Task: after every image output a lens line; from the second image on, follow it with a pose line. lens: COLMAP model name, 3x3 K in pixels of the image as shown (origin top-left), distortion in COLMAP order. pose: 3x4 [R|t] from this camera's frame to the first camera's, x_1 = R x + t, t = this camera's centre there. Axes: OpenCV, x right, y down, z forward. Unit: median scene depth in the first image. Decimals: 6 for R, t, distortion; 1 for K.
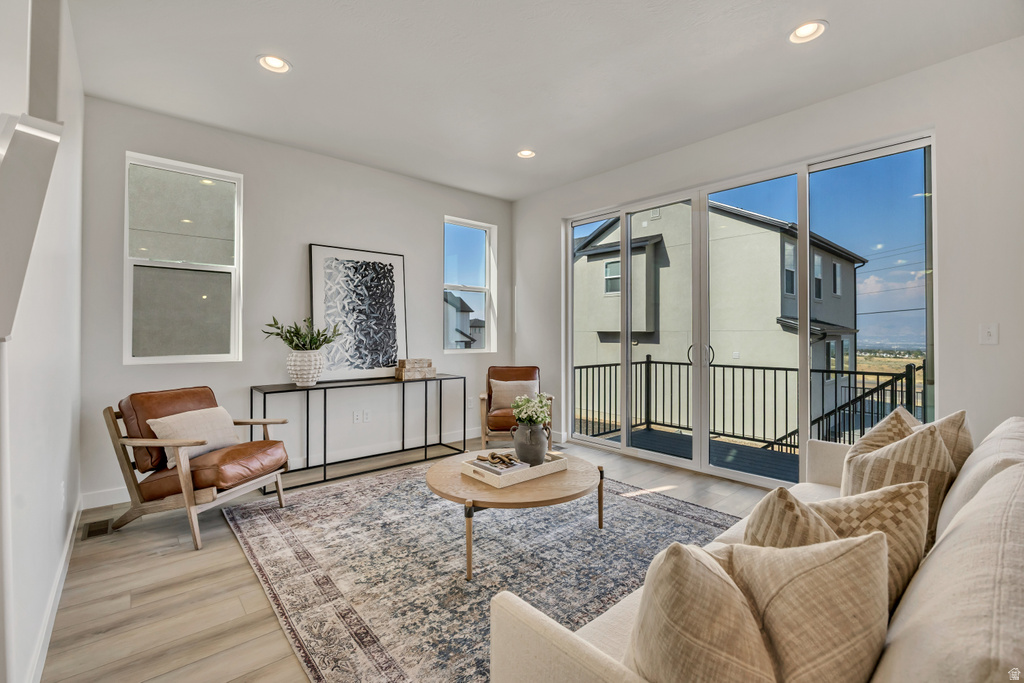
lens RADIAL K [[453.5, 0, 518.3], [0, 453.5, 341.8], [0, 0, 1]] dist [-0.004091, -0.001037]
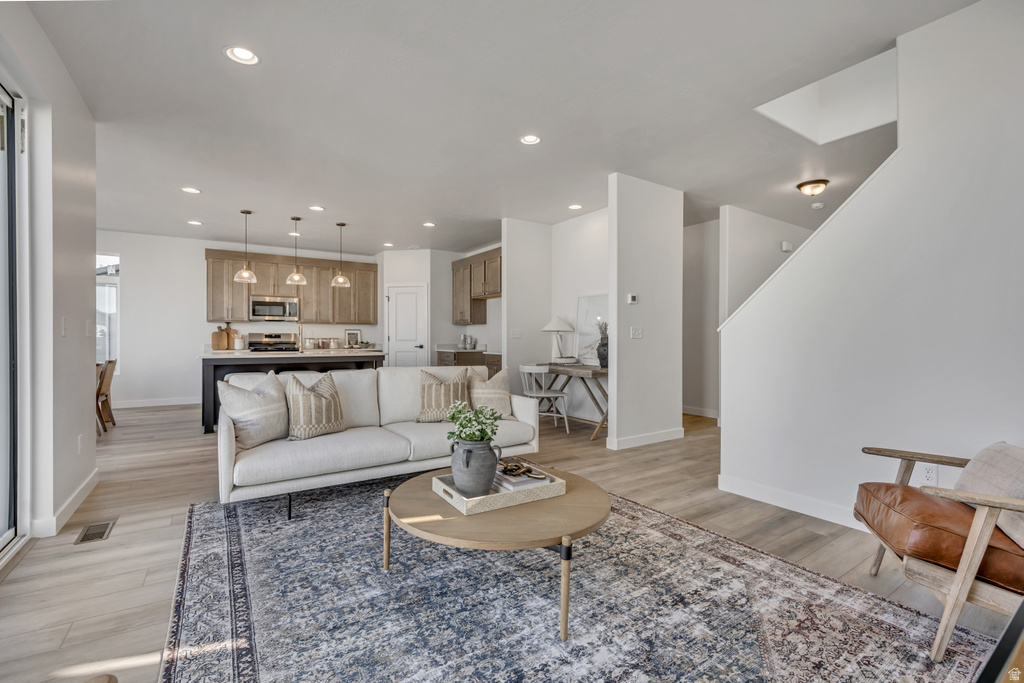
lens RADIAL K [[453.5, 0, 518.3], [0, 453.5, 341.8], [0, 0, 1]] dist [-0.004091, -0.001037]
pose [[-0.990689, -0.004004, 0.136087, -0.151784], [-0.001008, 0.999756, 0.022075, 0.003848], [-0.136142, 0.021732, -0.990451, 1.791565]]
